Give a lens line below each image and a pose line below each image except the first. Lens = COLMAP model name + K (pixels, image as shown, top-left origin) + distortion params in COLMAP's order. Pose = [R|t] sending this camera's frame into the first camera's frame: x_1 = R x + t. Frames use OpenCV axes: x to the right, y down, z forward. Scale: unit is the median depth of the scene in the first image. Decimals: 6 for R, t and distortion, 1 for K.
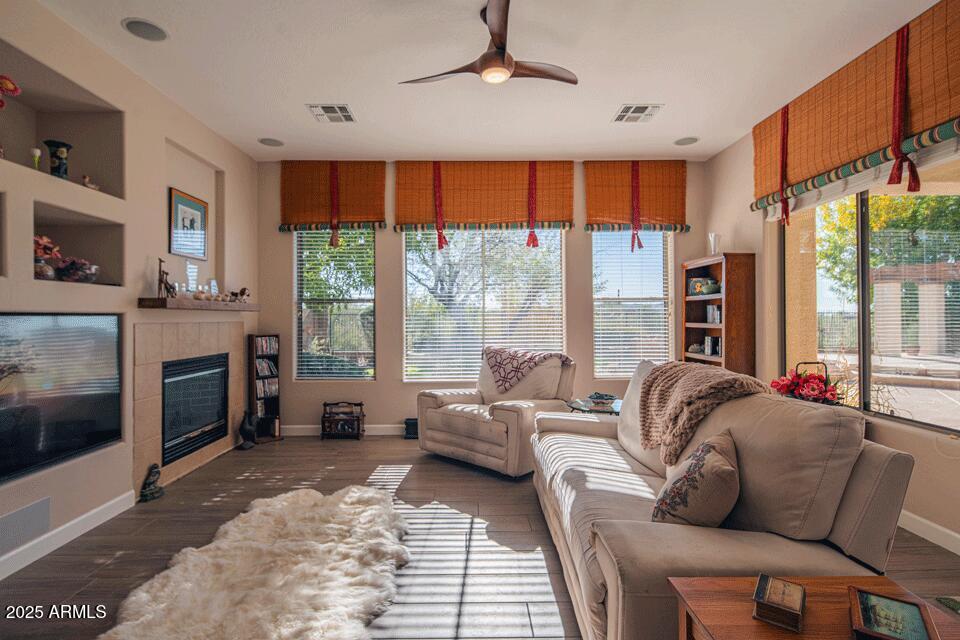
lens RADIAL K [[471.3, 0, 465.0], [0, 471.3, 316.1], [0, 0, 1]] dist [-0.001517, -0.000233]
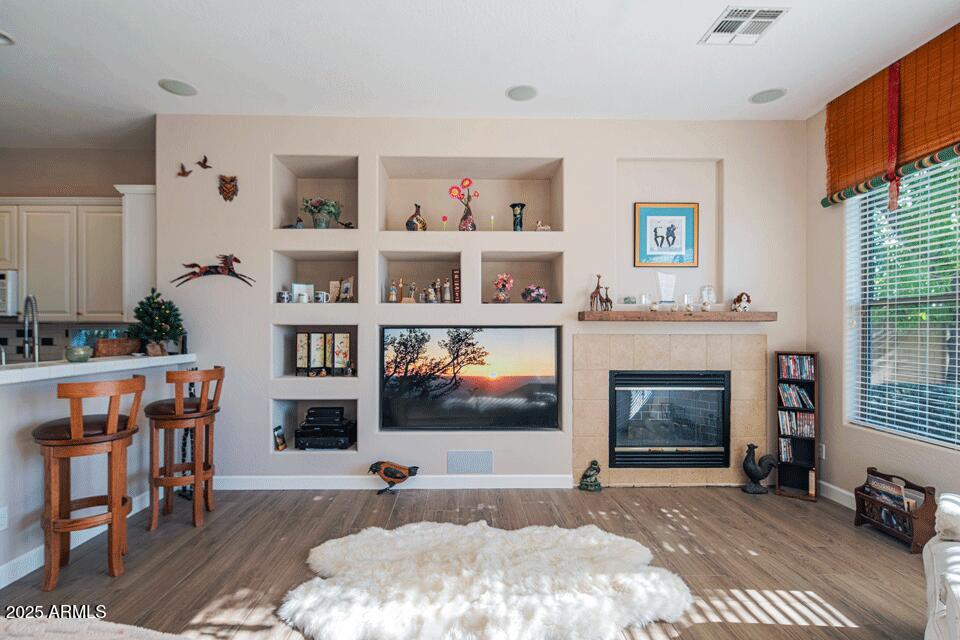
lens RADIAL K [[466.0, 0, 477.8], [0, 466.0, 331.9], [0, 0, 1]] dist [-0.001628, -0.000585]
pose [[0.033218, 0.011989, -0.999376, 0.377992], [0.002272, 0.999925, 0.012071, -0.004215], [0.999446, -0.002671, 0.033189, 0.607117]]
